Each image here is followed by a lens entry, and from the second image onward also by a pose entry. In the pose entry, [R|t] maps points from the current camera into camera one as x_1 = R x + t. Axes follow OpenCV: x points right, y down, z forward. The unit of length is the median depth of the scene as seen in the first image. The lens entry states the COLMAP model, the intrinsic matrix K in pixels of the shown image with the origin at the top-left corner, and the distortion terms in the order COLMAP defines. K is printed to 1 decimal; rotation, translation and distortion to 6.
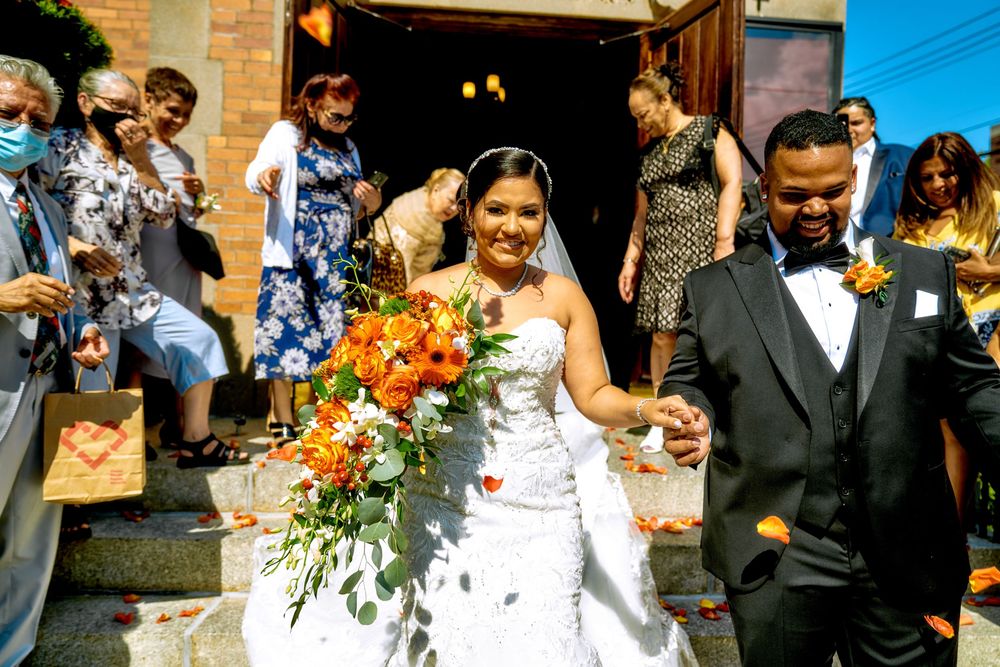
lens RADIAL K [[700.5, 0, 499.5], [0, 700.5, 334.4], [0, 0, 1]] dist [-0.005679, 0.001800]
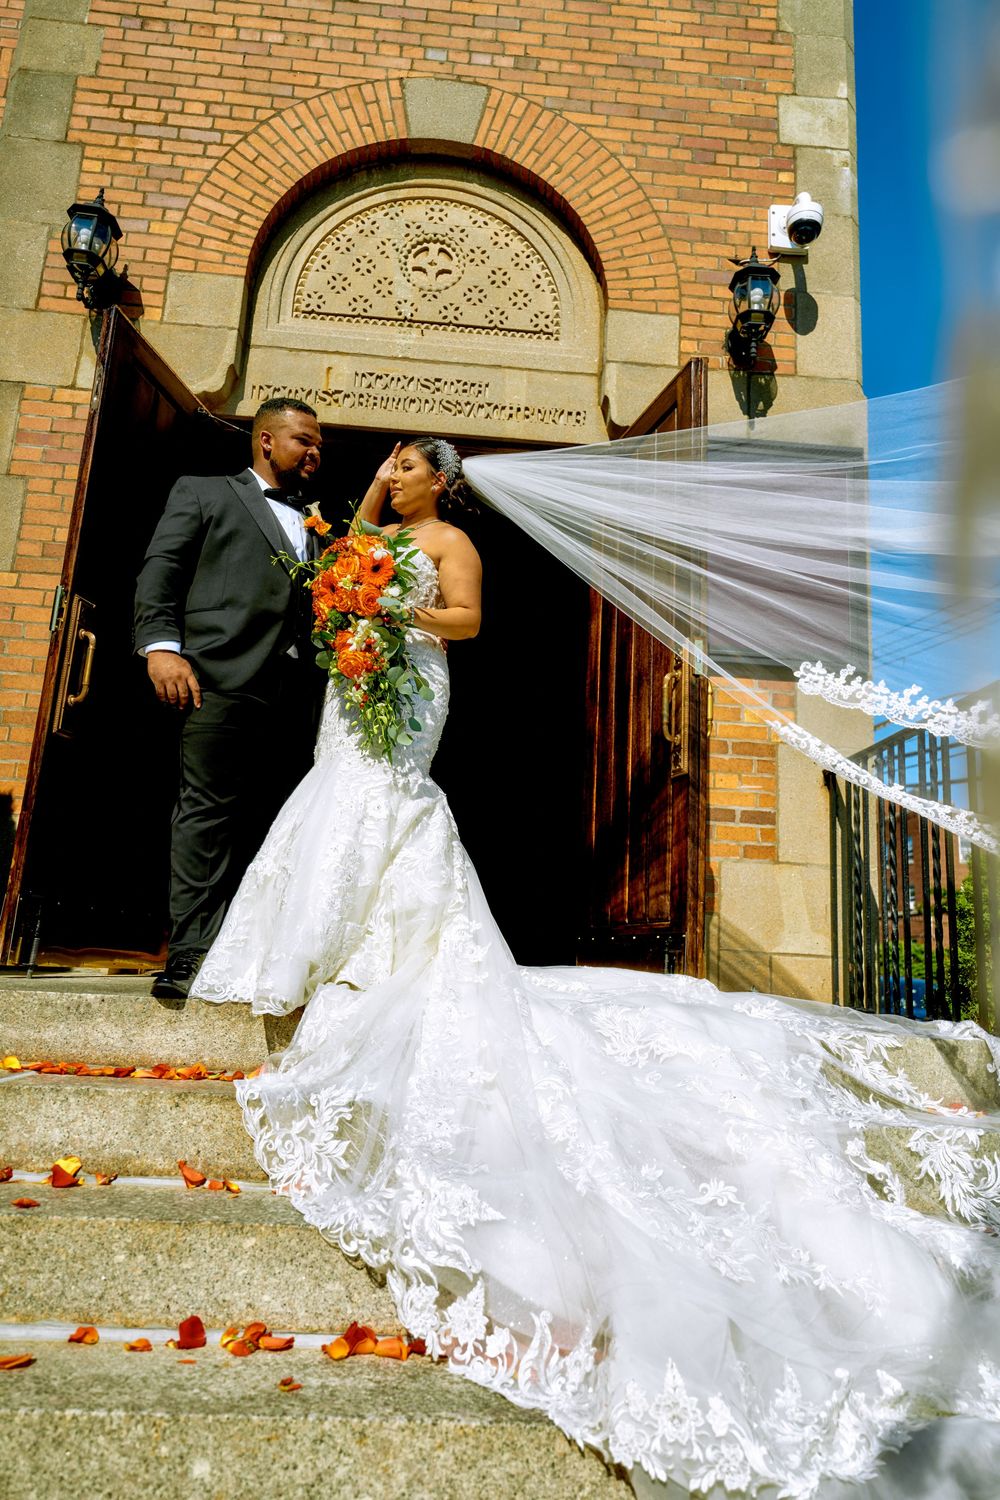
lens RADIAL K [[981.9, 0, 502.4], [0, 981.9, 754.4], [0, 0, 1]] dist [0.016866, 0.005261]
pose [[0.999666, 0.018937, -0.017569, 0.146042], [-0.022346, 0.975164, -0.220355, 0.125278], [0.012959, 0.220674, 0.975262, 0.044157]]
